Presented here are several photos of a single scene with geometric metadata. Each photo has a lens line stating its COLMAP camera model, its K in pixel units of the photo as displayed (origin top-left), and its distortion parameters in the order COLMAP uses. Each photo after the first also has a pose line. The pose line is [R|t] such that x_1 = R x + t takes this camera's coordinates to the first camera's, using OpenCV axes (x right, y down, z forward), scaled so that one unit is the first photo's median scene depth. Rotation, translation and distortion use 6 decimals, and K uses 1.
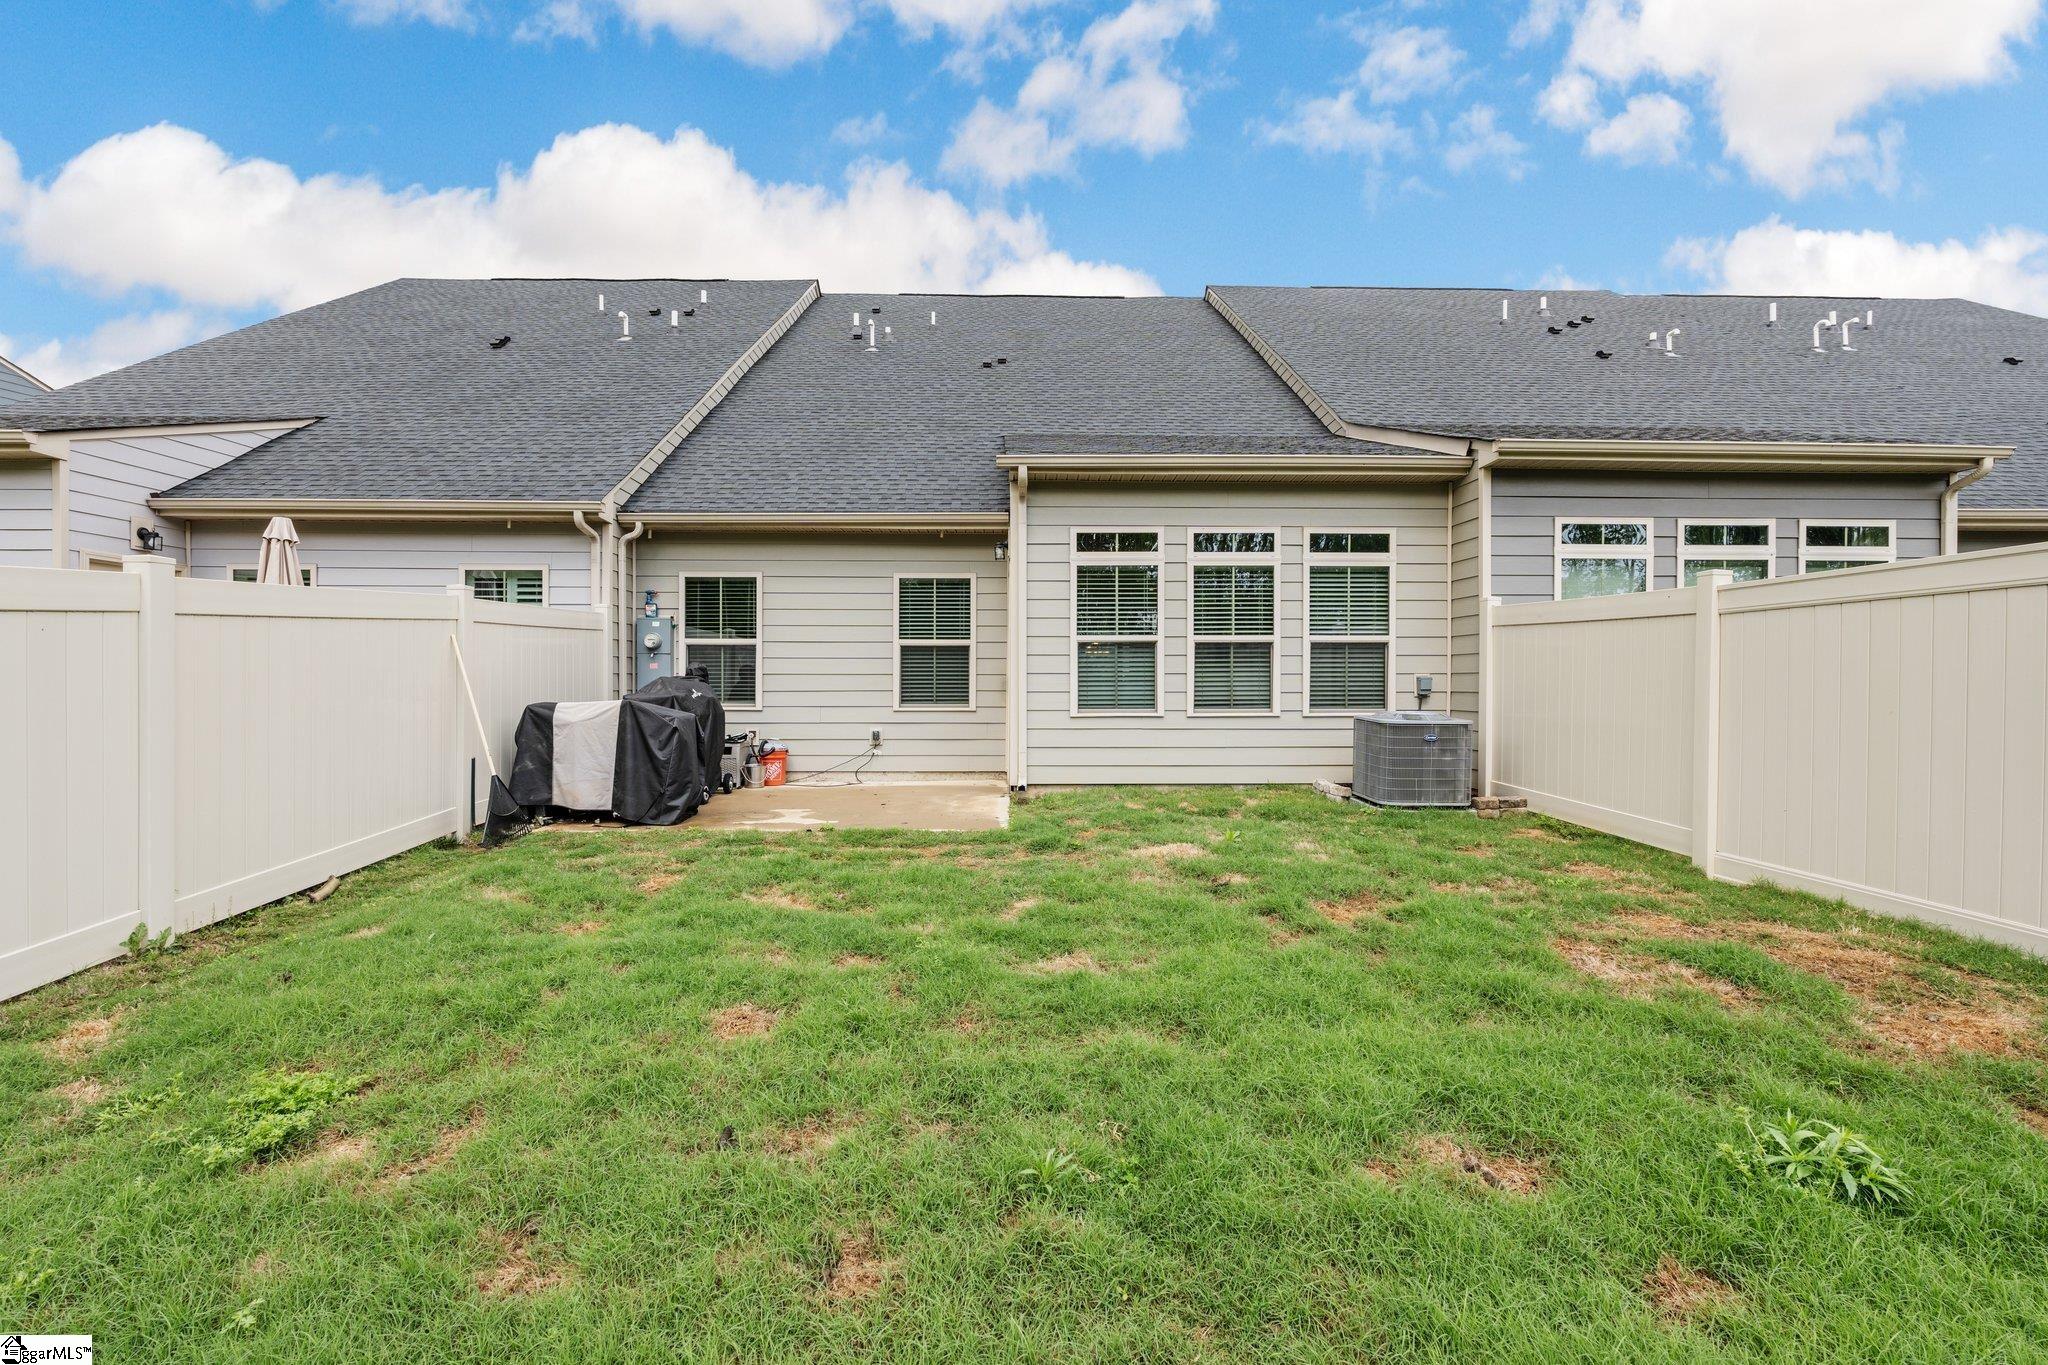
lens RADIAL K [[898.7, 0, 1006.1], [0, 898.7, 671.5], [0, 0, 1]] dist [-0.009845, 0.000435]
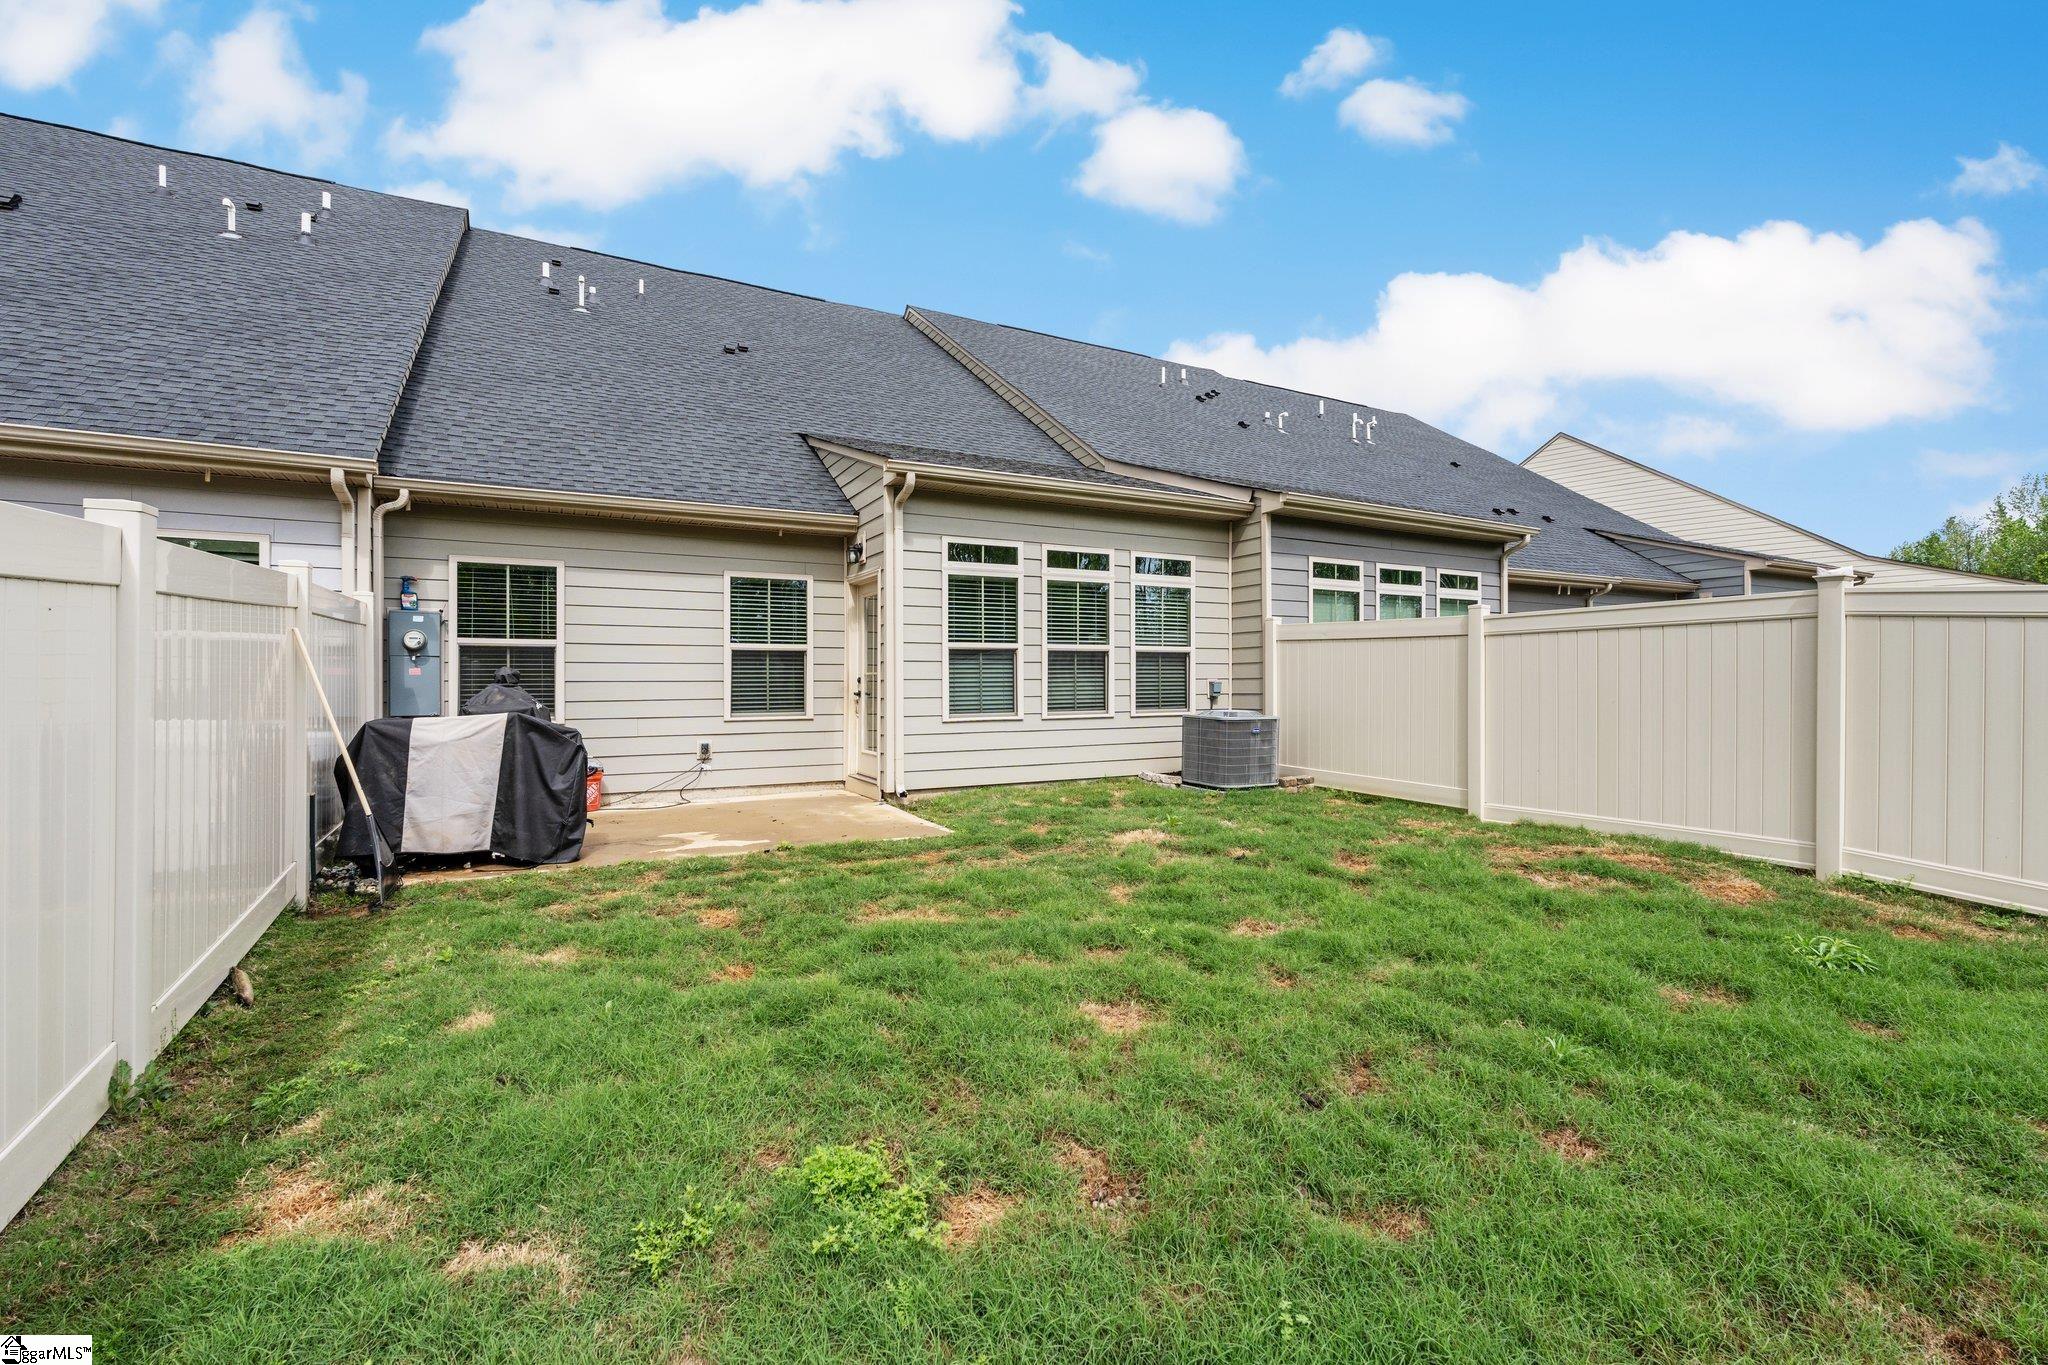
lens RADIAL K [[898.7, 0, 1020.0], [0, 898.7, 680.0], [0, 0, 1]] dist [-0.009845, 0.000435]
pose [[0.883366, -0.002718, 0.468676, -0.331178], [0.001844, 0.999996, 0.002323, 0.000739], [-0.468680, -0.001188, 0.883367, 0.052908]]
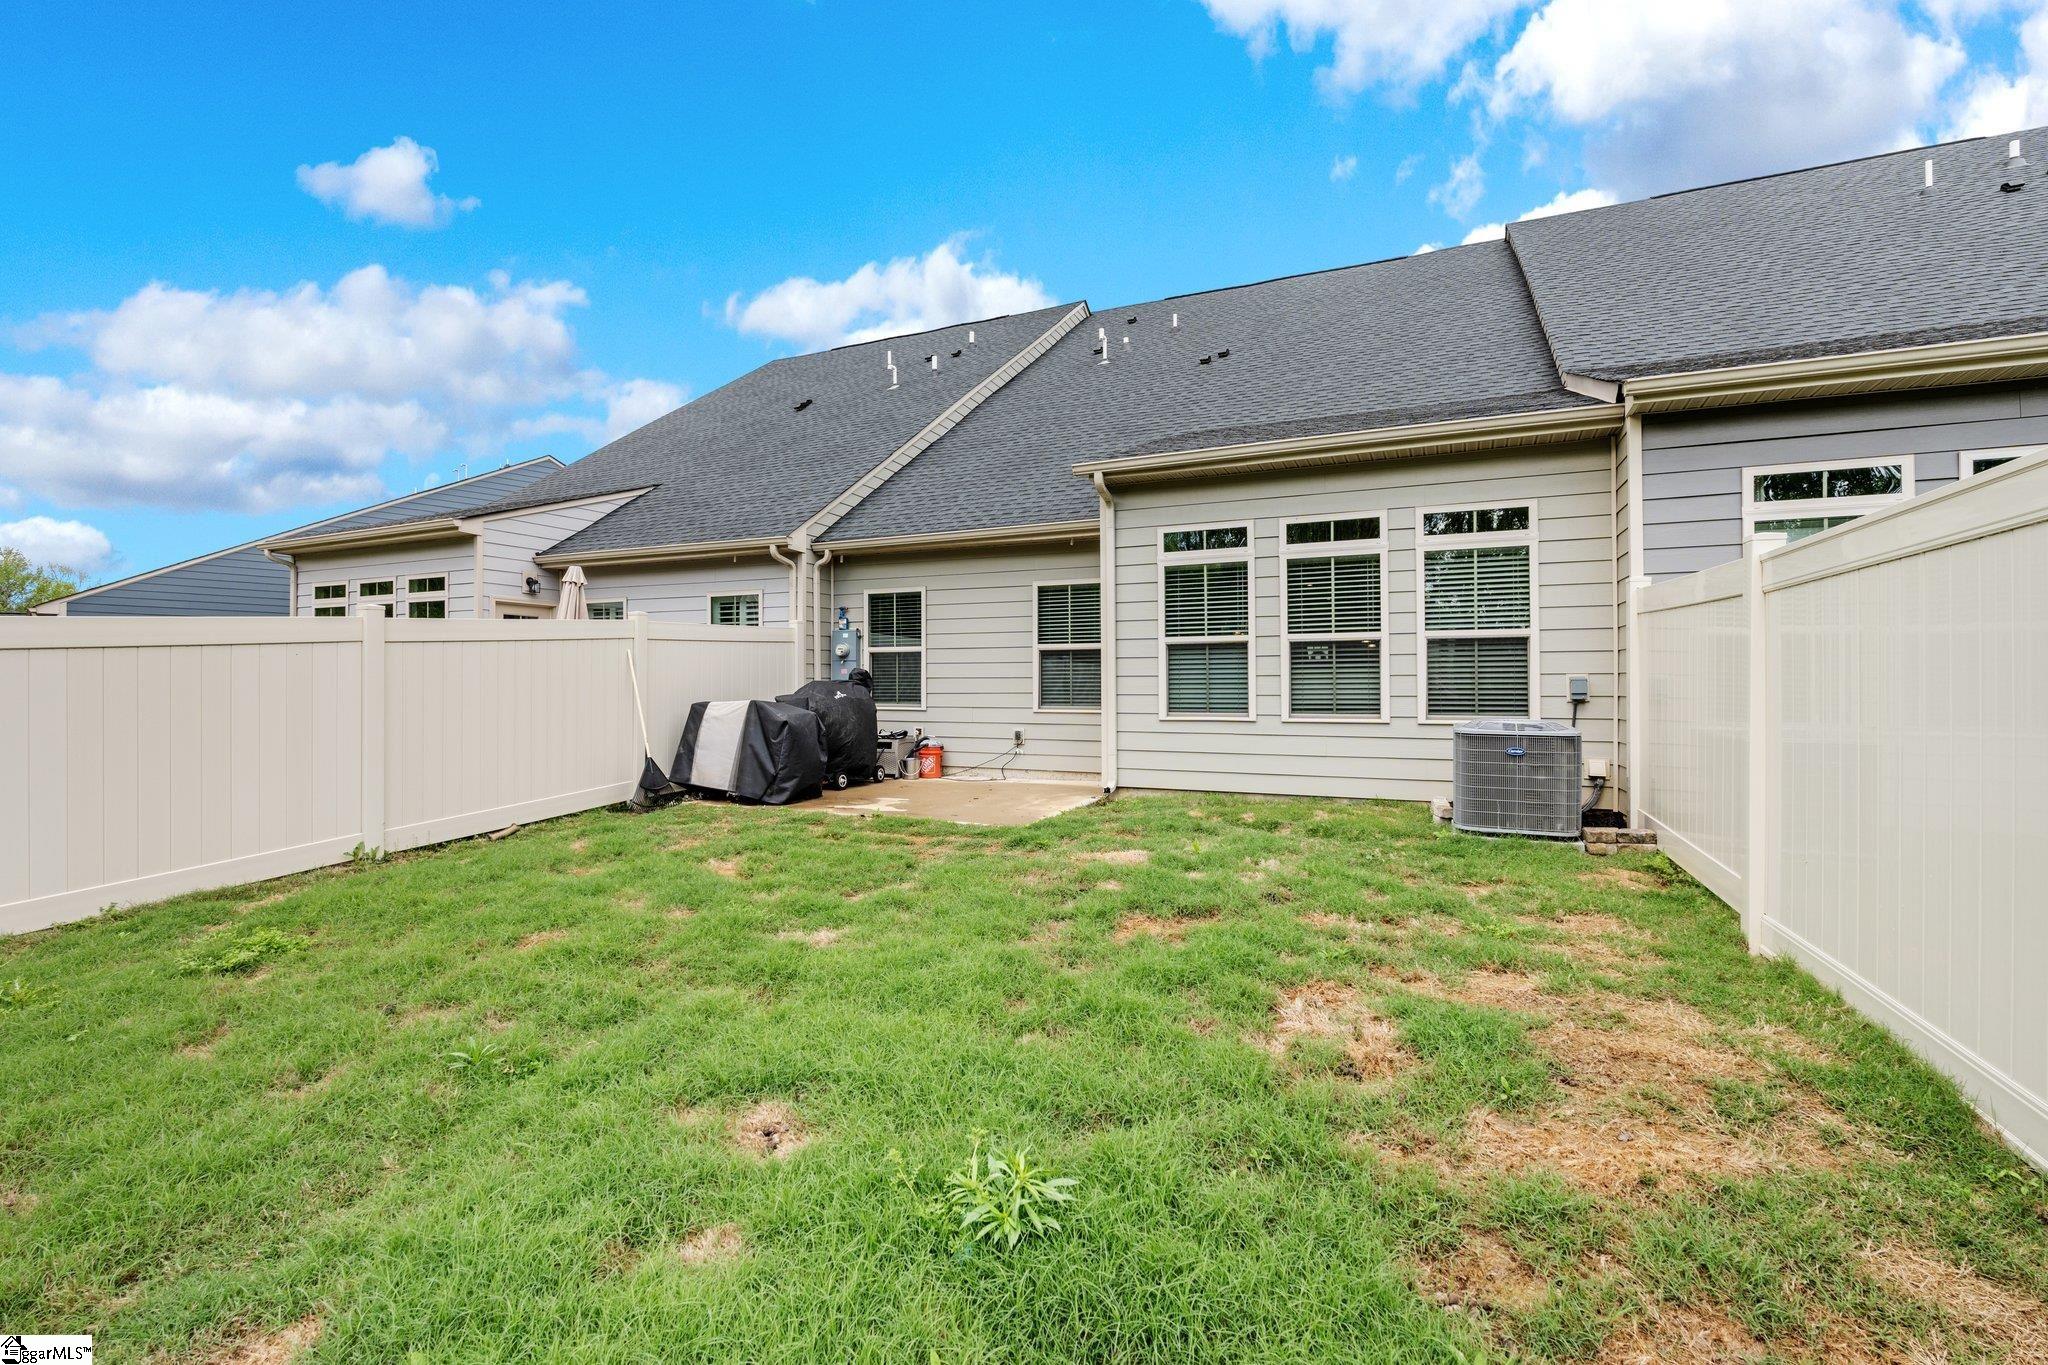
lens RADIAL K [[898.7, 0, 999.7], [0, 898.7, 658.0], [0, 0, 1]] dist [-0.009845, 0.000435]
pose [[0.899620, -0.014098, -0.436447, 0.345068], [0.007419, 0.999828, -0.017002, -0.002118], [0.436611, 0.012057, 0.899570, 0.036321]]
